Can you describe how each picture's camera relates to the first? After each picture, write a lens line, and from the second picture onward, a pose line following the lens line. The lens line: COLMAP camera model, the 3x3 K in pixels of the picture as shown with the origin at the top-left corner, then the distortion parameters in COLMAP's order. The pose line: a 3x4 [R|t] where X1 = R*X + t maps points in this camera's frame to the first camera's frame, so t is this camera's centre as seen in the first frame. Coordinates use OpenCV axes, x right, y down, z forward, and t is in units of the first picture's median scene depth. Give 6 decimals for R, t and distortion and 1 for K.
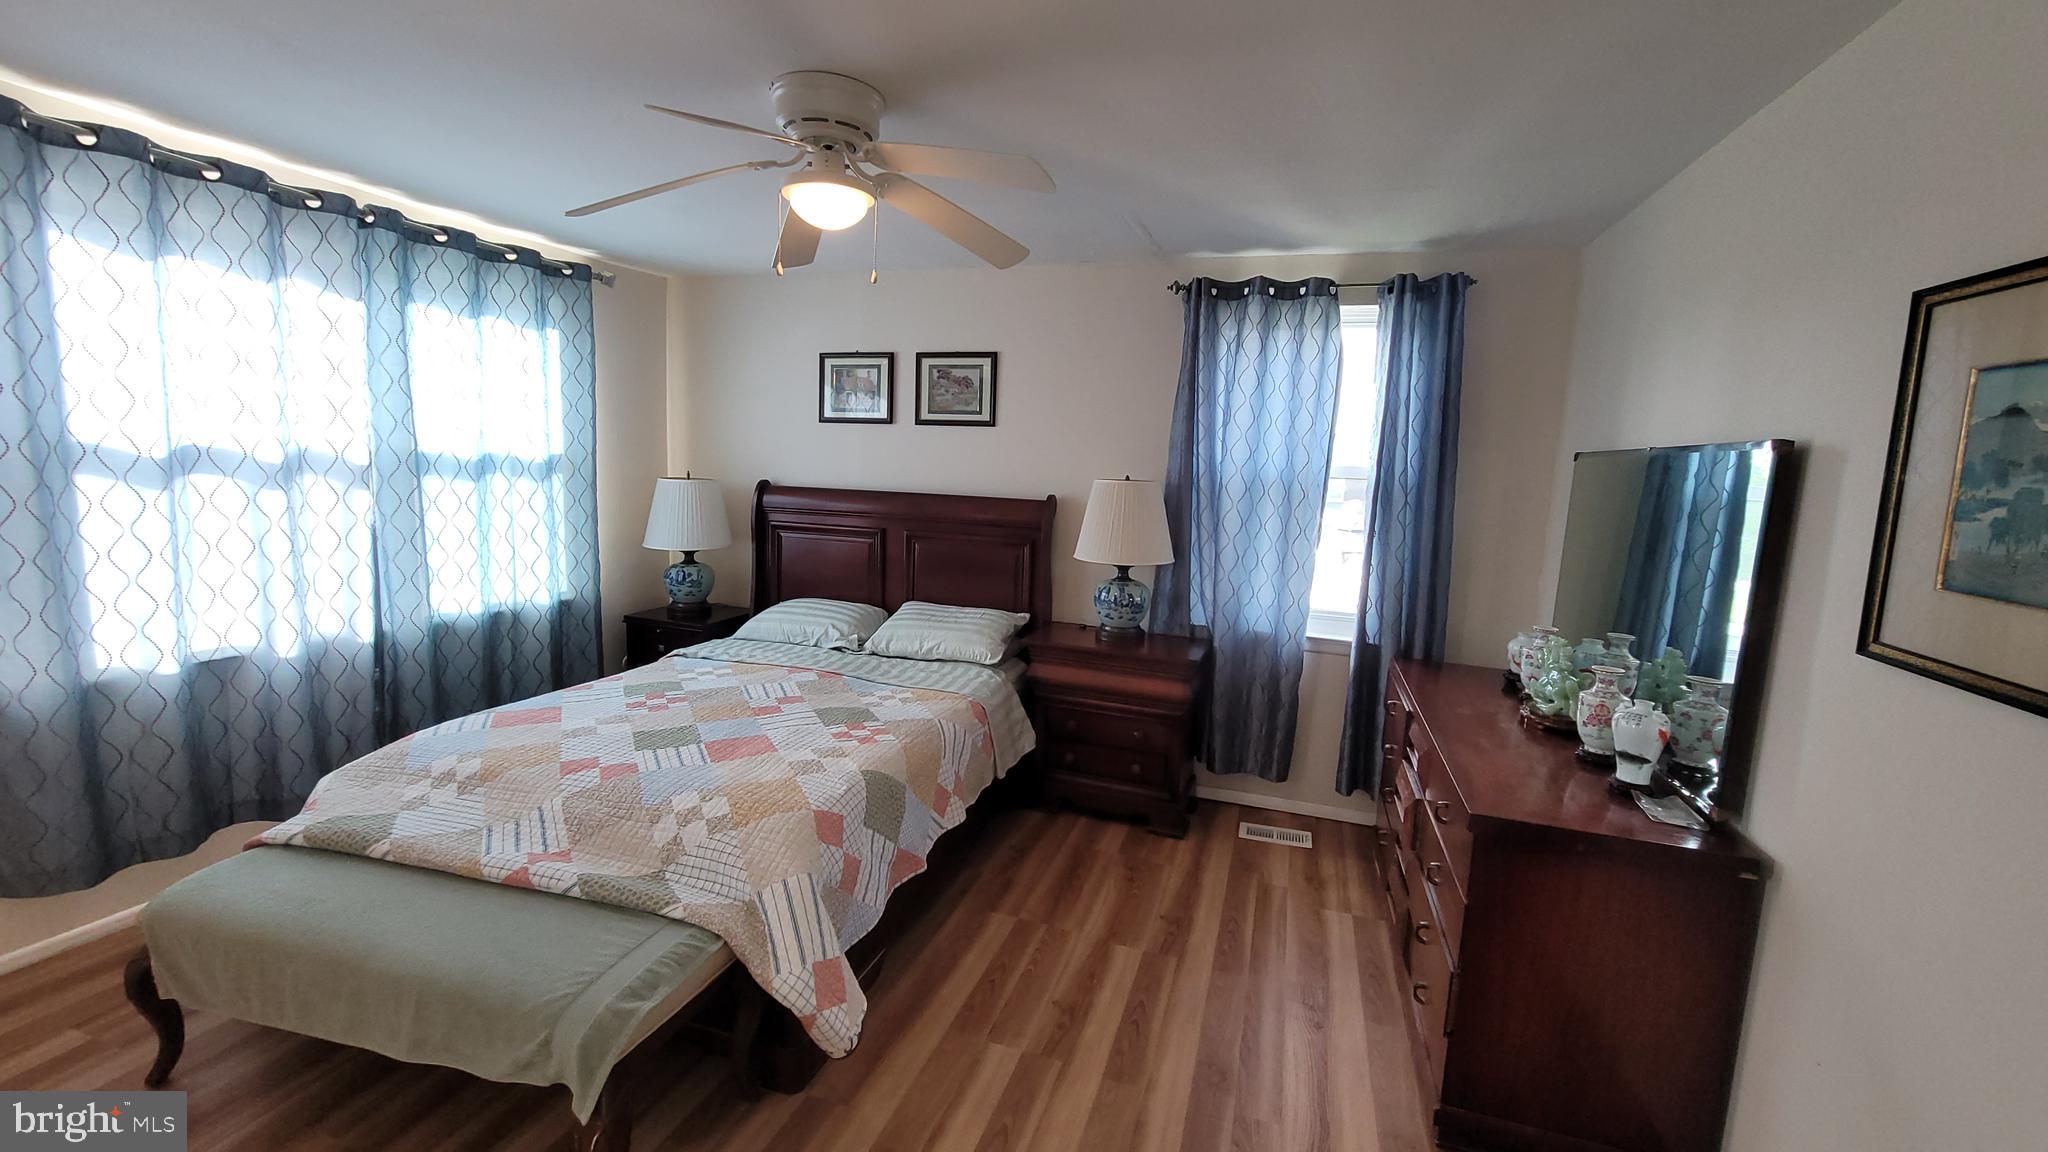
lens RADIAL K [[834.1, 0, 1023.2], [0, 834.1, 564.4], [0, 0, 1]] dist [0.000884, -0.000333]
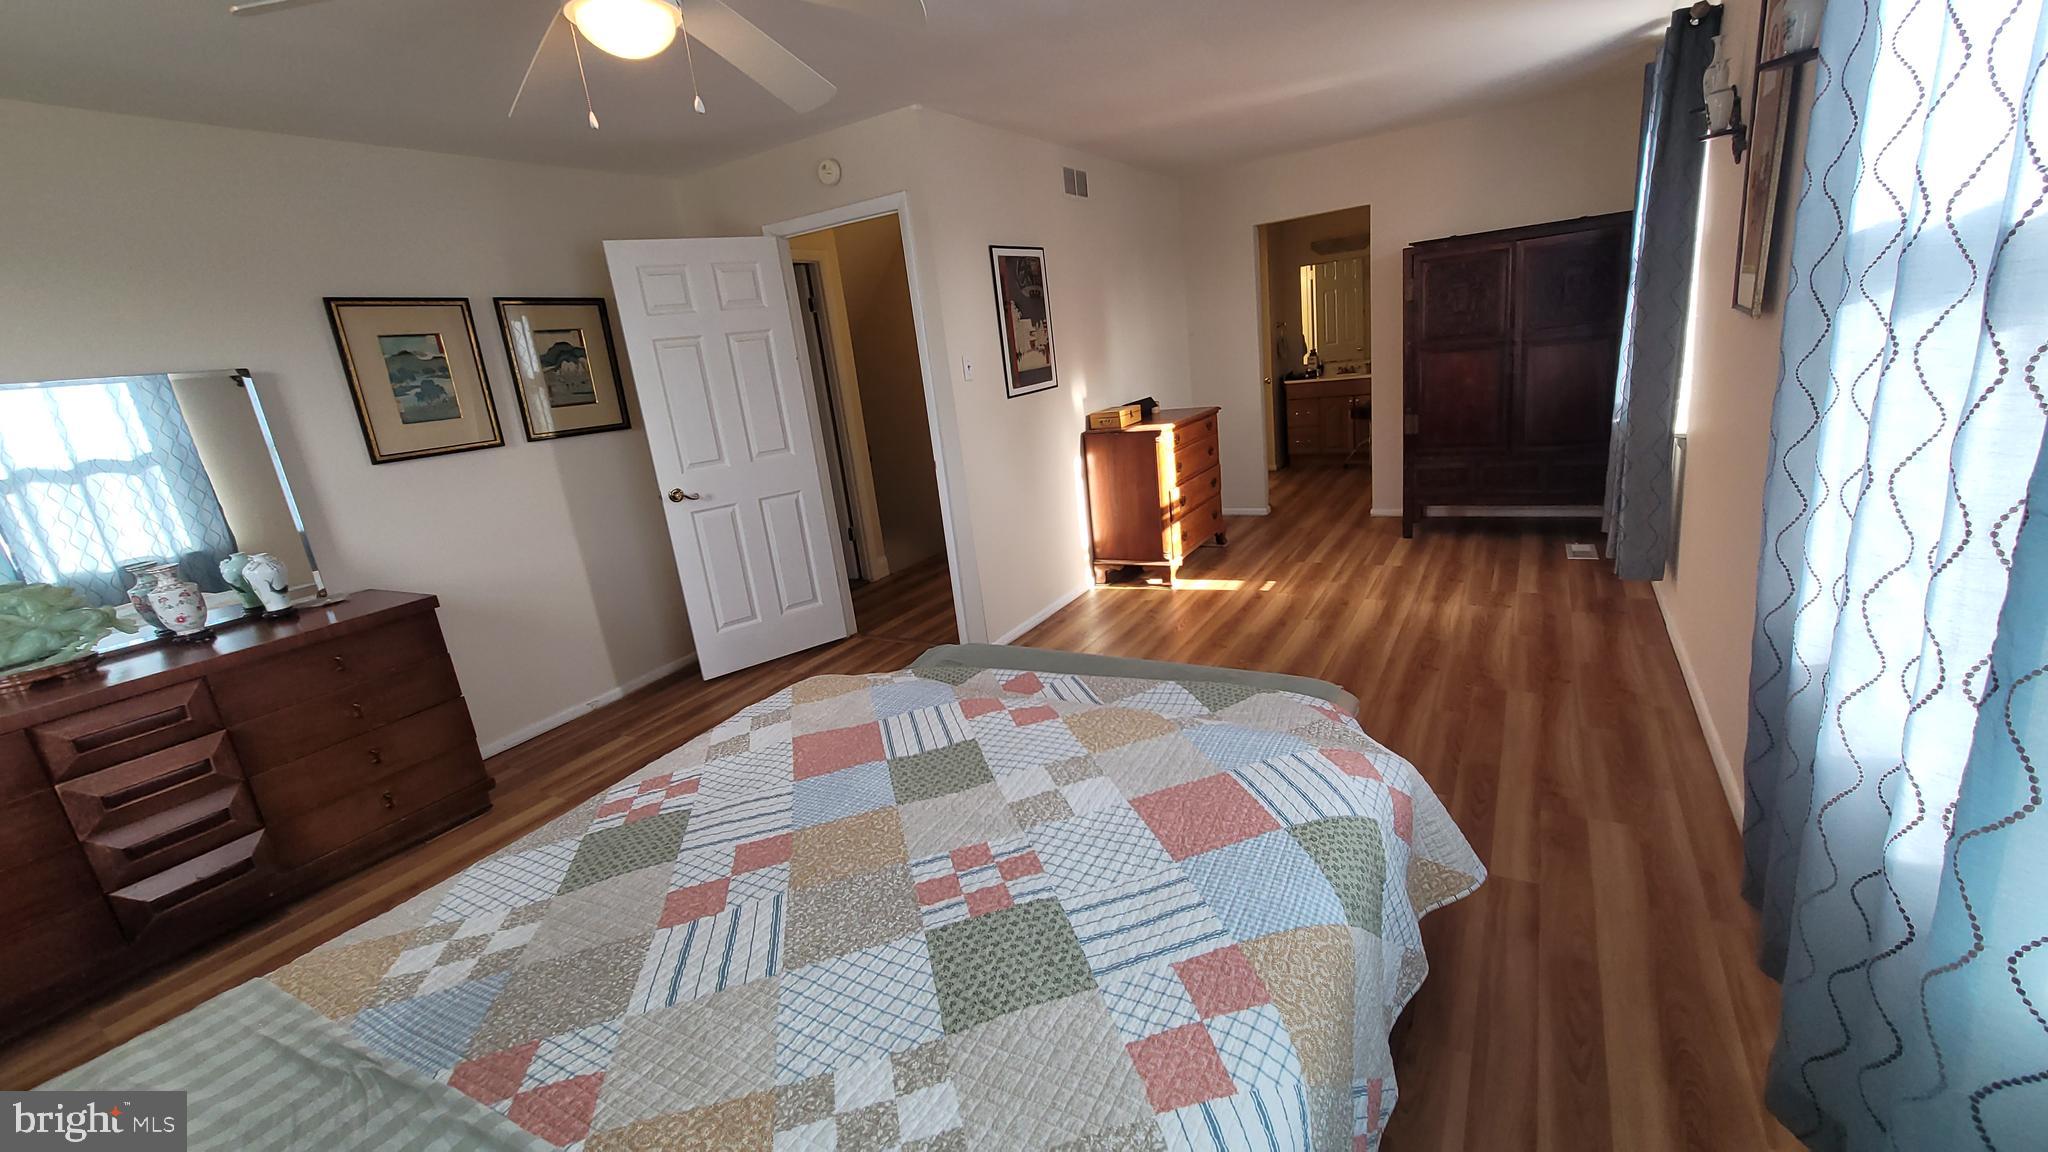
lens RADIAL K [[832.8, 0, 1026.4], [0, 832.8, 567.7], [0, 0, 1]] dist [0.003179, 0.000034]
pose [[-0.973725, 0.009351, 0.227535, -0.573773], [0.098242, 0.918648, 0.382667, -0.155691], [-0.205447, 0.394966, -0.895429, 1.343877]]
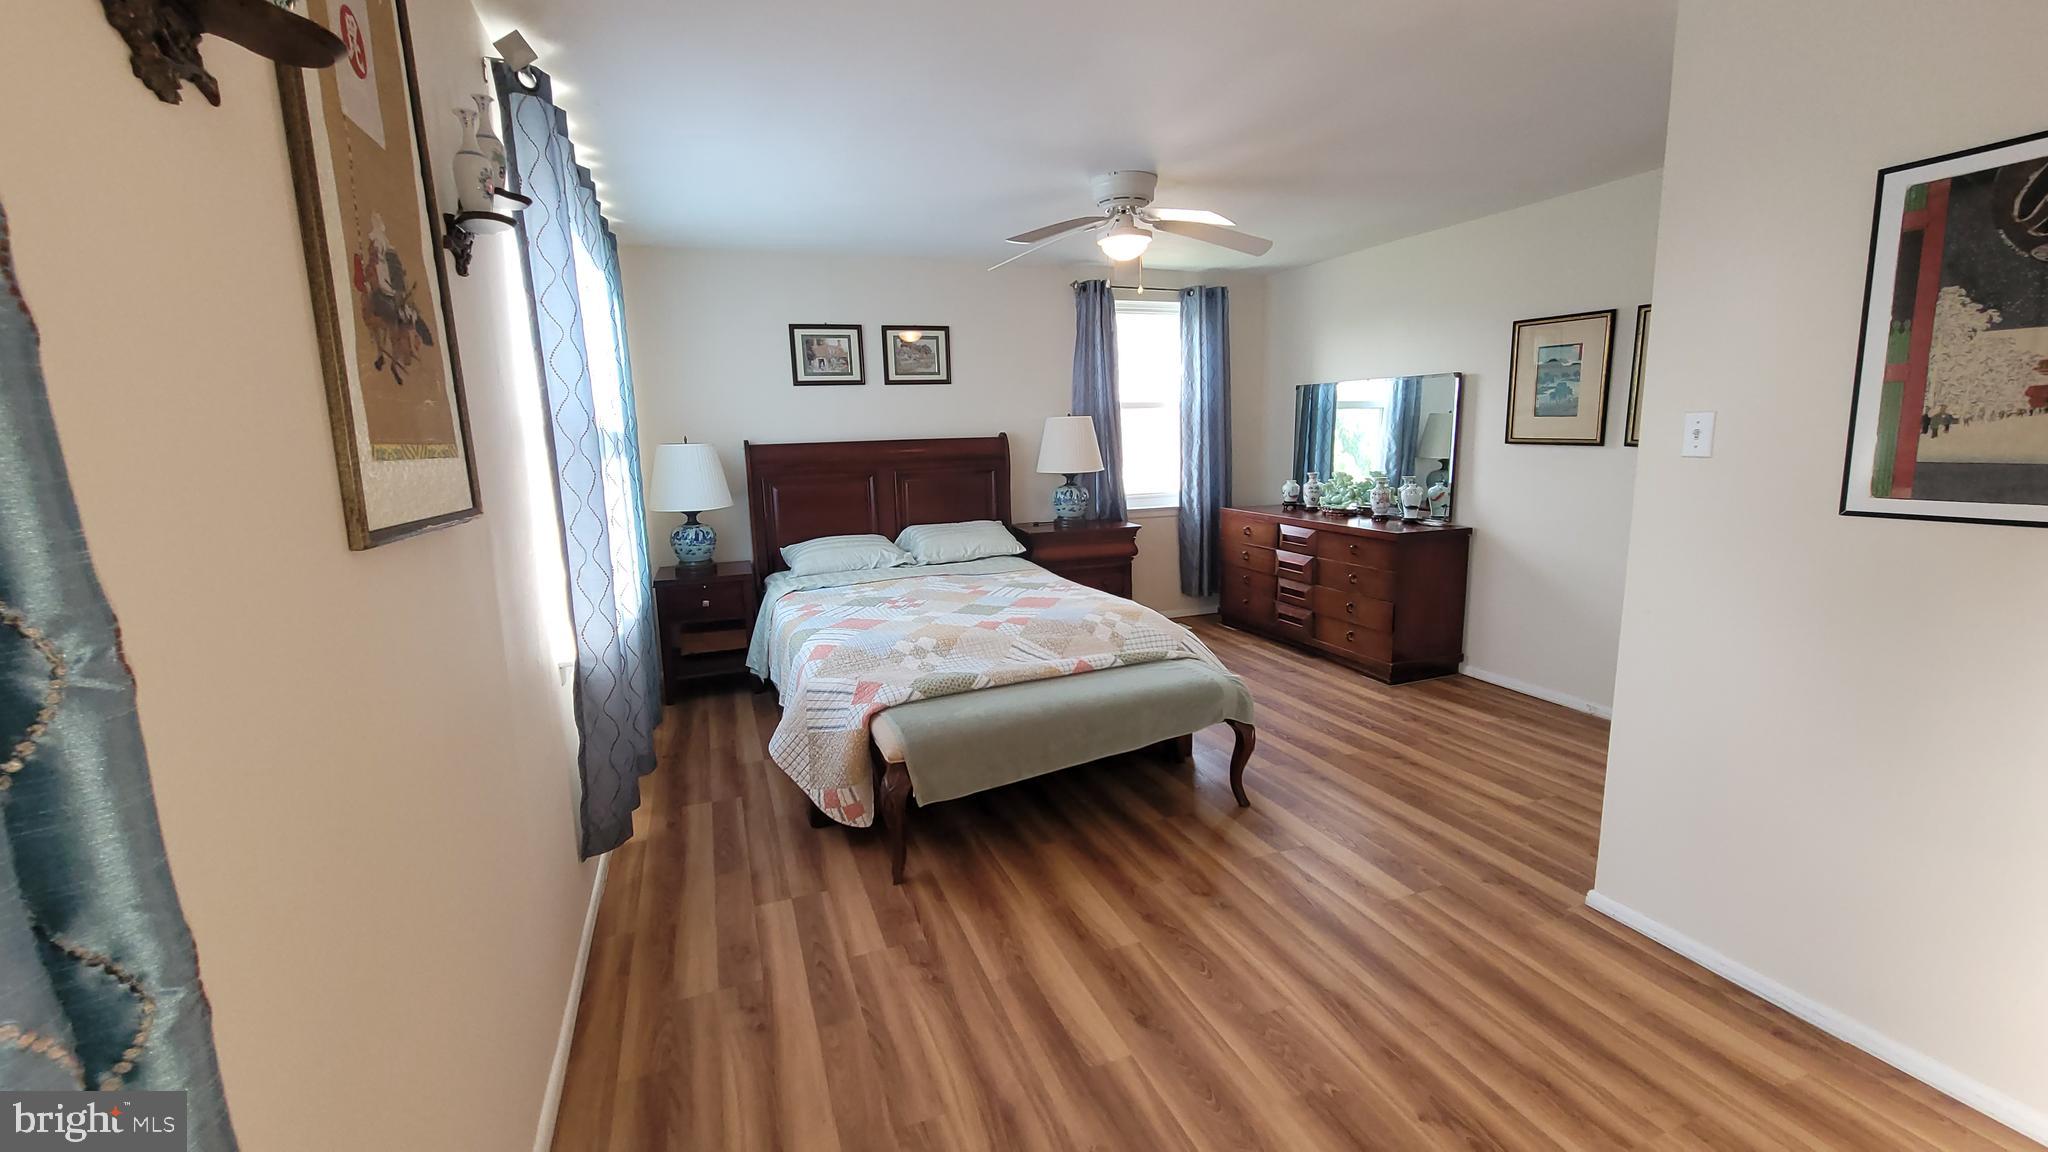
lens RADIAL K [[834.1, 0, 1023.2], [0, 834.1, 564.4], [0, 0, 1]] dist [0.000884, -0.000333]
pose [[0.772775, -0.163637, 0.613222, -1.090564], [0.135871, 0.986445, 0.092009, 0.012504], [-0.619966, 0.012217, 0.784534, -0.126840]]
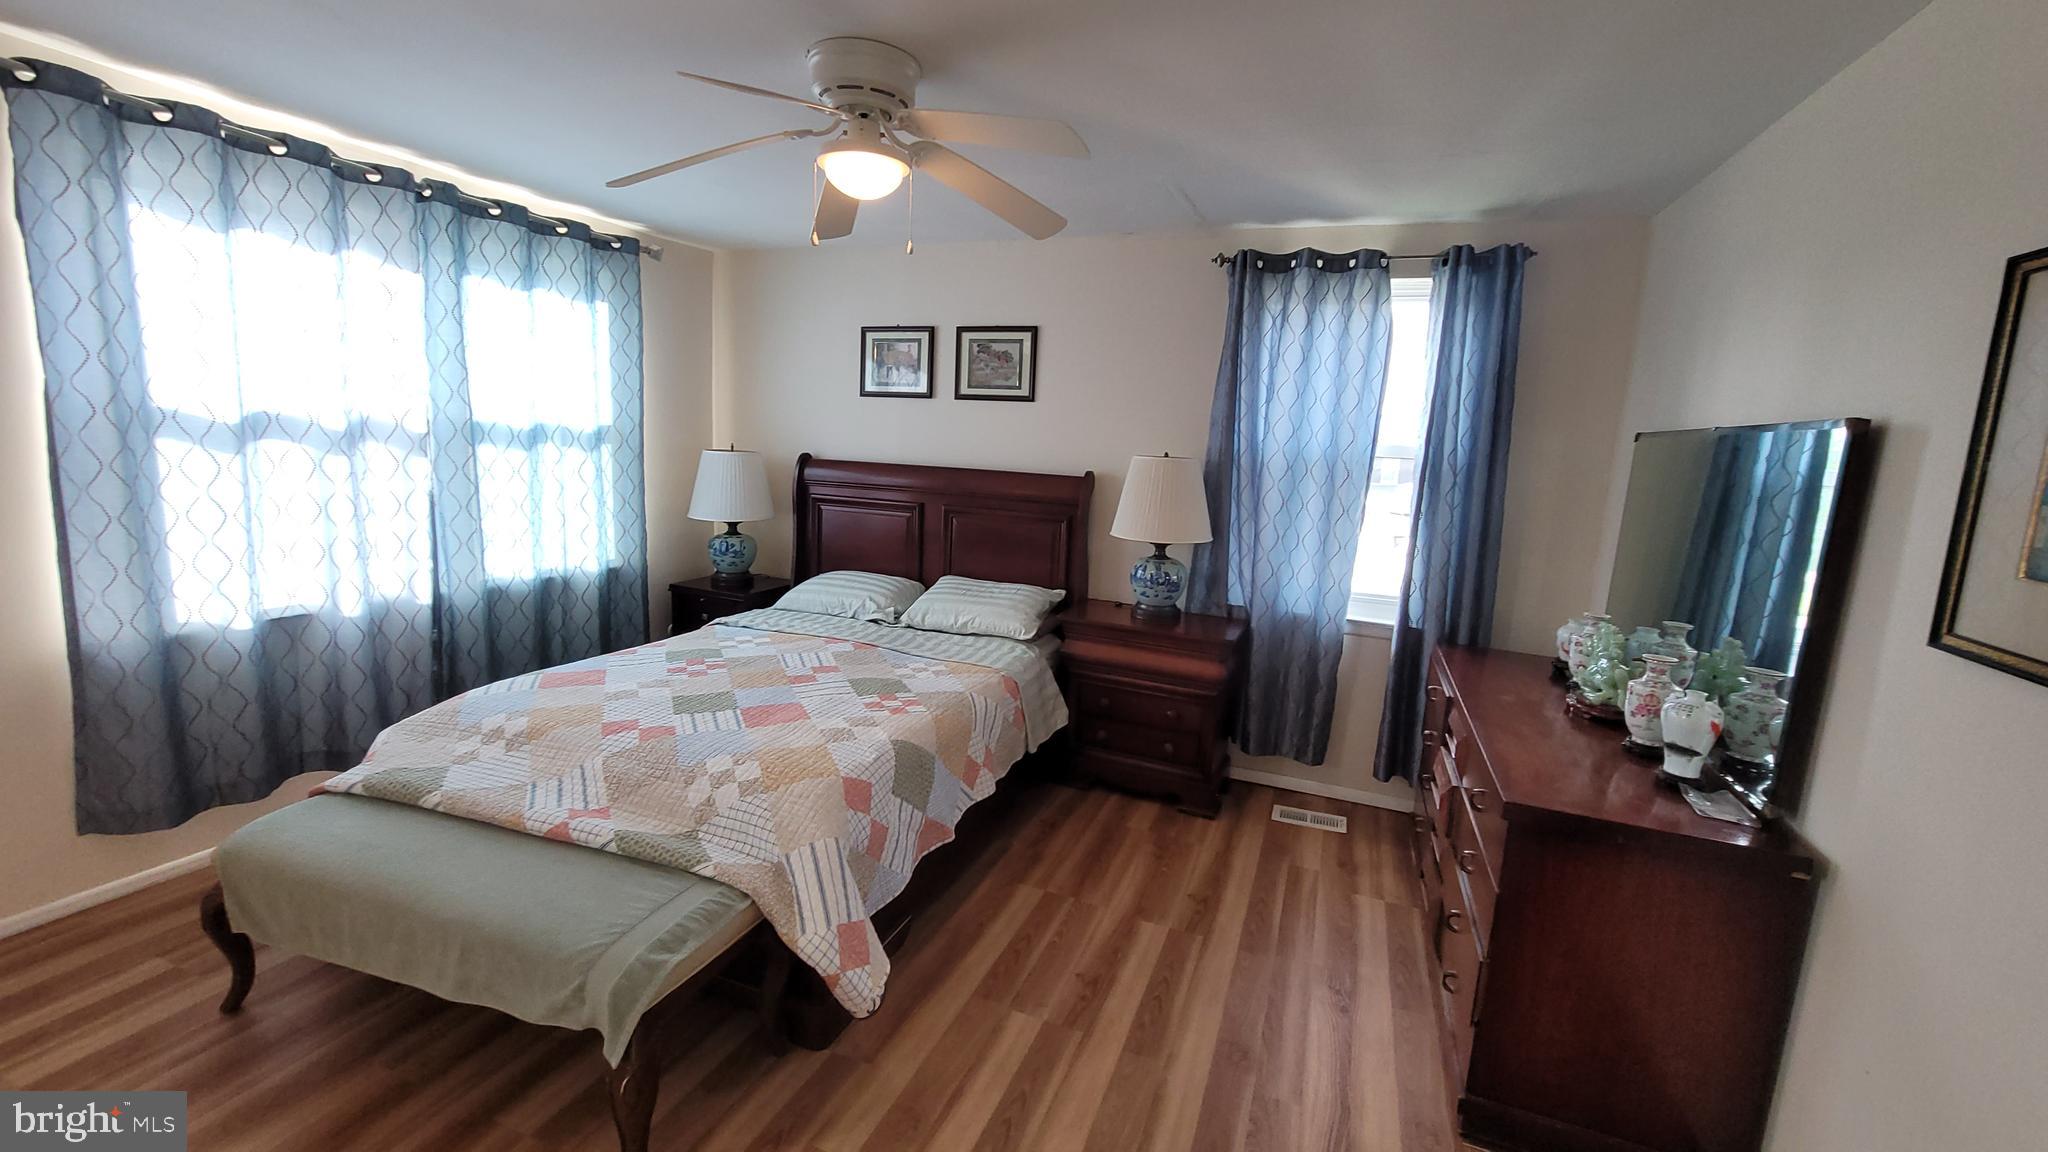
lens RADIAL K [[834.1, 0, 1023.2], [0, 834.1, 564.4], [0, 0, 1]] dist [0.000884, -0.000333]
pose [[0.998377, 0.018684, -0.053797, 0.013944], [-0.017314, 0.999517, 0.025808, 0.004345], [0.054254, -0.024835, 0.998218, 0.002757]]
